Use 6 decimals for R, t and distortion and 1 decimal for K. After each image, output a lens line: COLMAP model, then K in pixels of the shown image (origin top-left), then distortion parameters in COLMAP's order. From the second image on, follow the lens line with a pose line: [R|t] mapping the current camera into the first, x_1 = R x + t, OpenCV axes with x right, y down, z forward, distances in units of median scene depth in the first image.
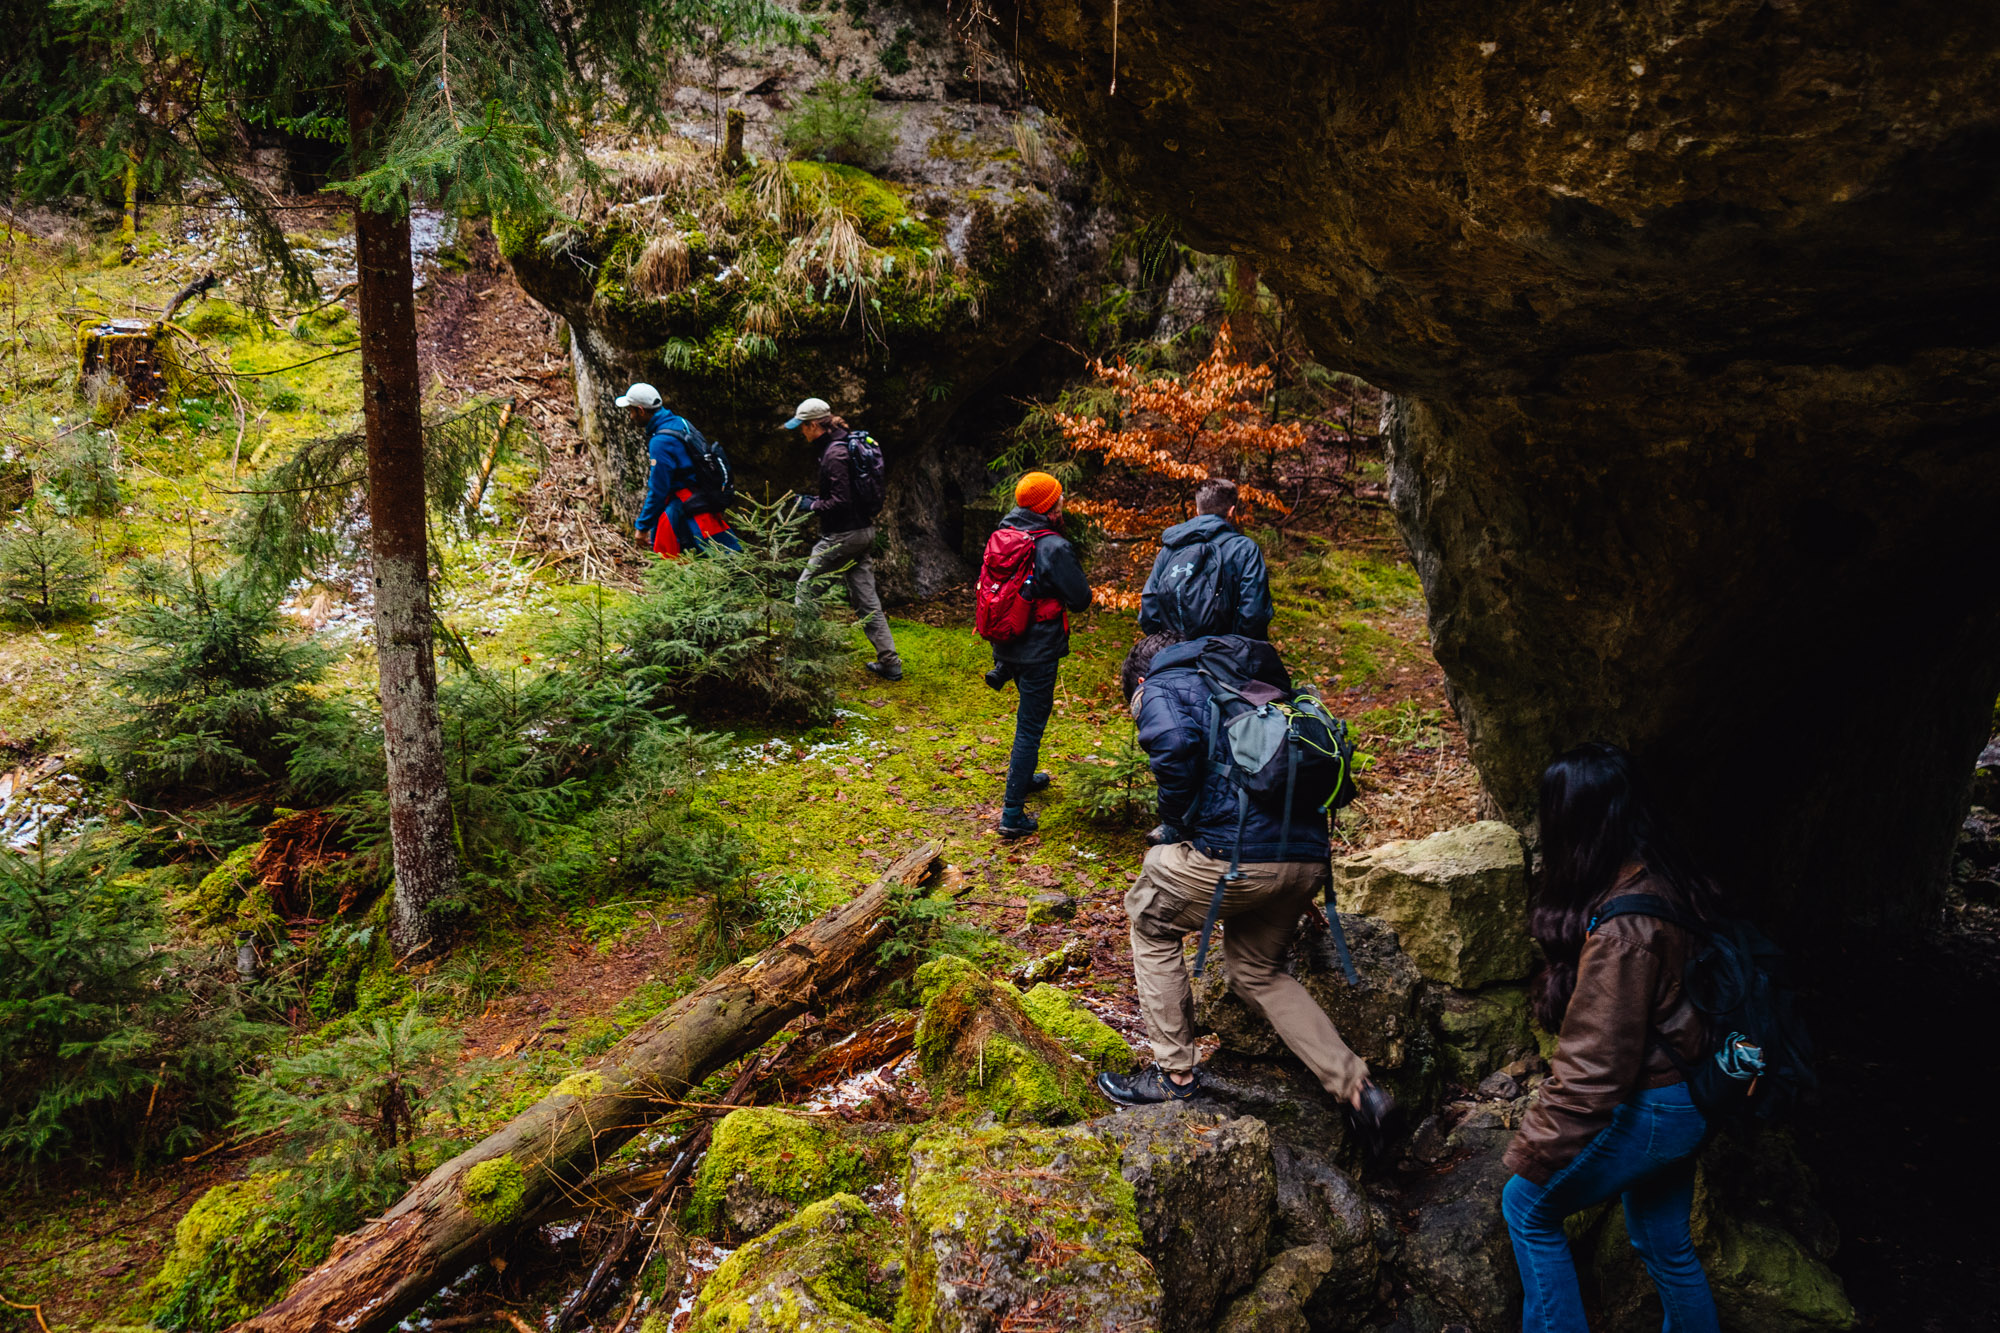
lens RADIAL K [[1630.3, 0, 998.3], [0, 1630.3, 662.7], [0, 0, 1]] dist [0.010708, 0.008948]
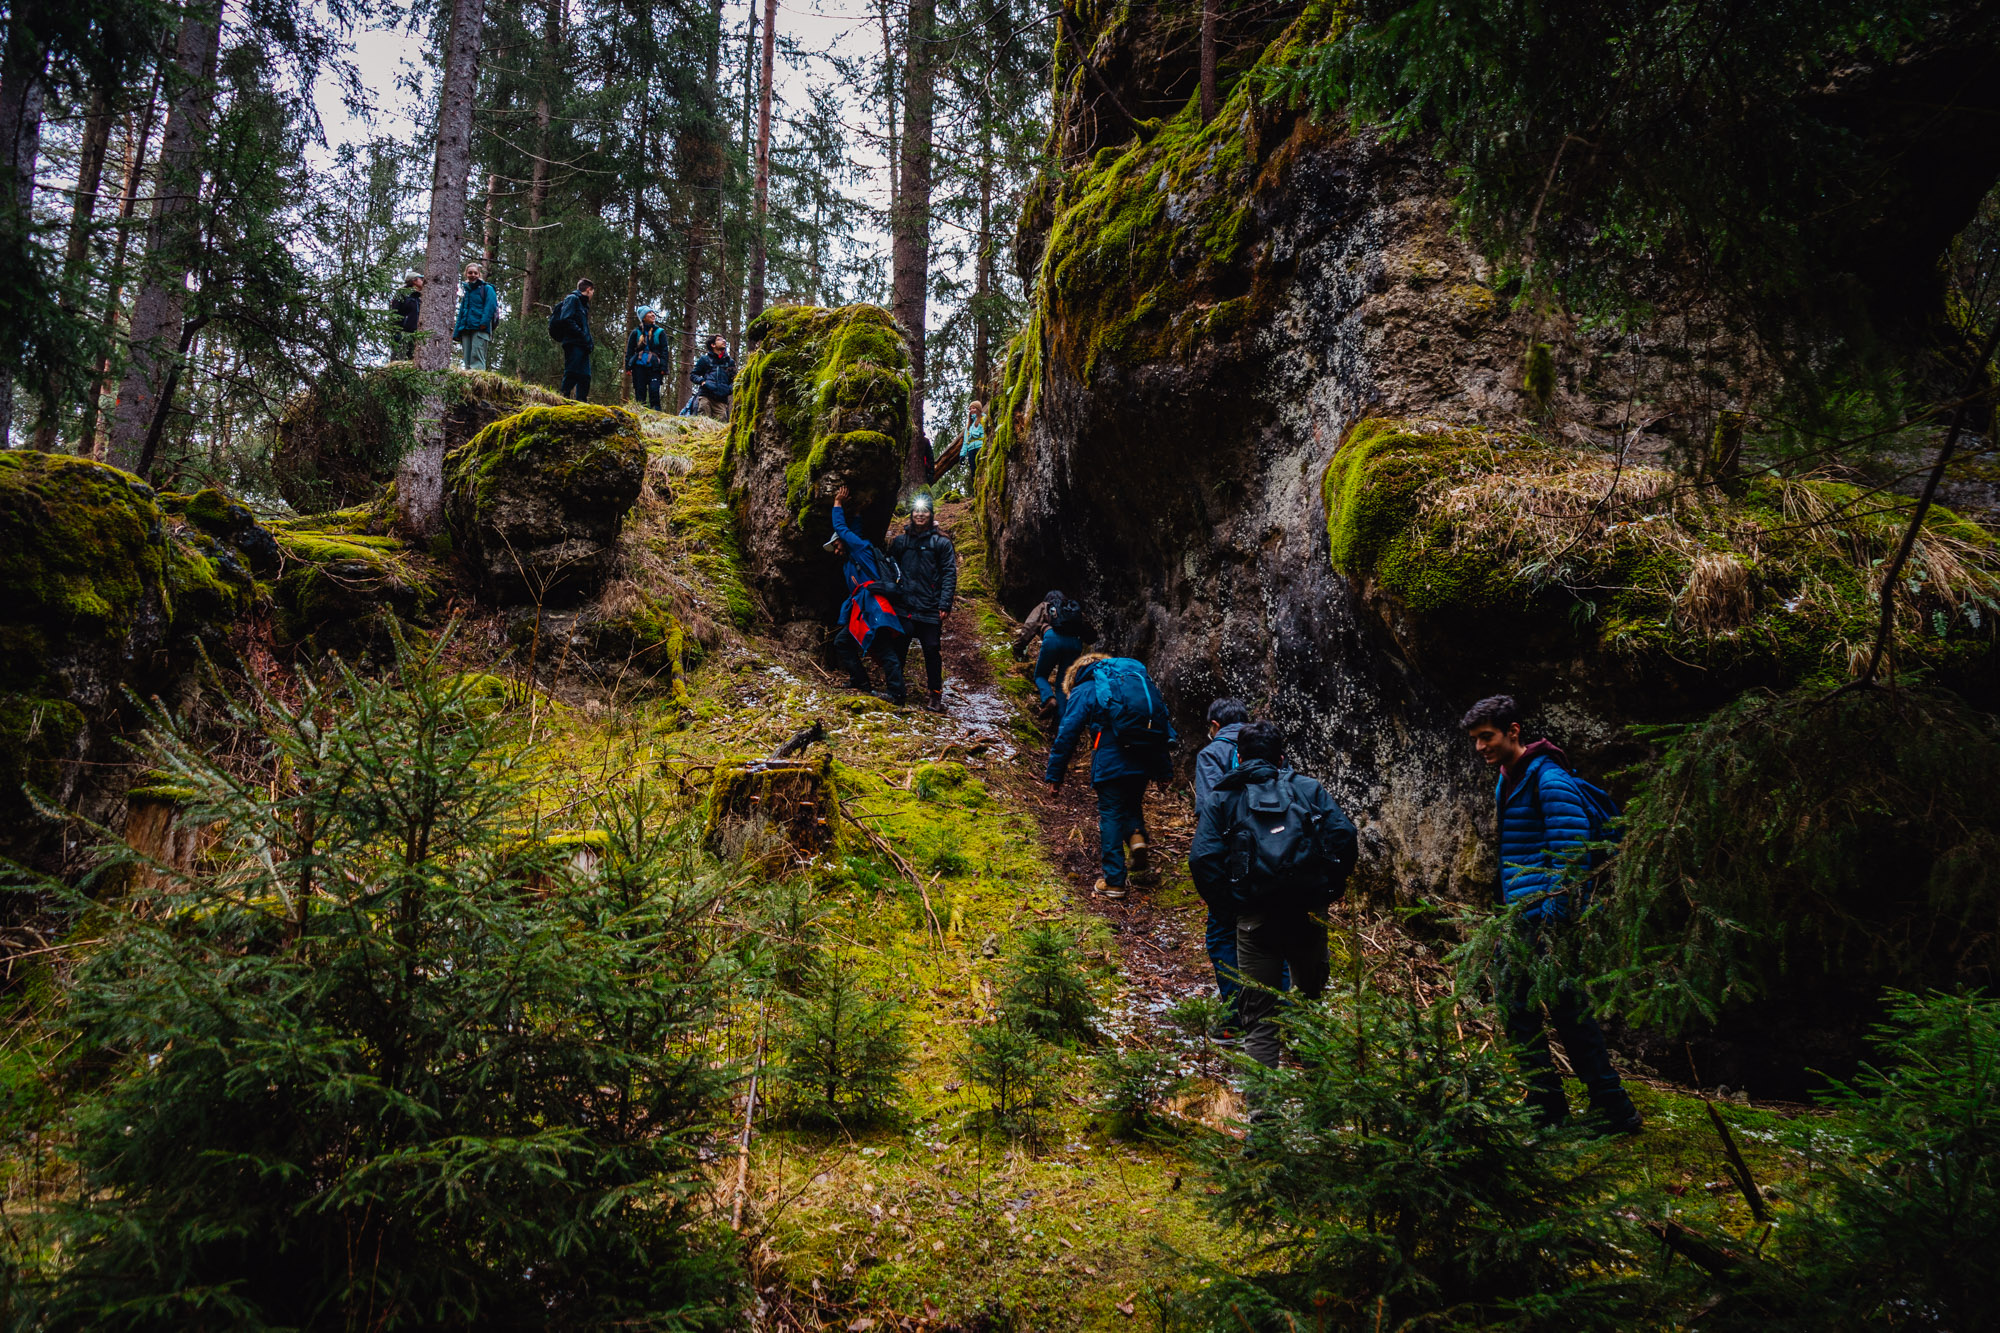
lens RADIAL K [[1630.3, 0, 999.8], [0, 1630.3, 666.4], [0, 0, 1]] dist [0.010708, 0.008948]
pose [[0.997541, -0.029842, -0.063410, -0.385914], [0.004835, 0.931957, -0.362536, 0.029626], [0.069914, 0.361338, 0.929810, 0.286915]]
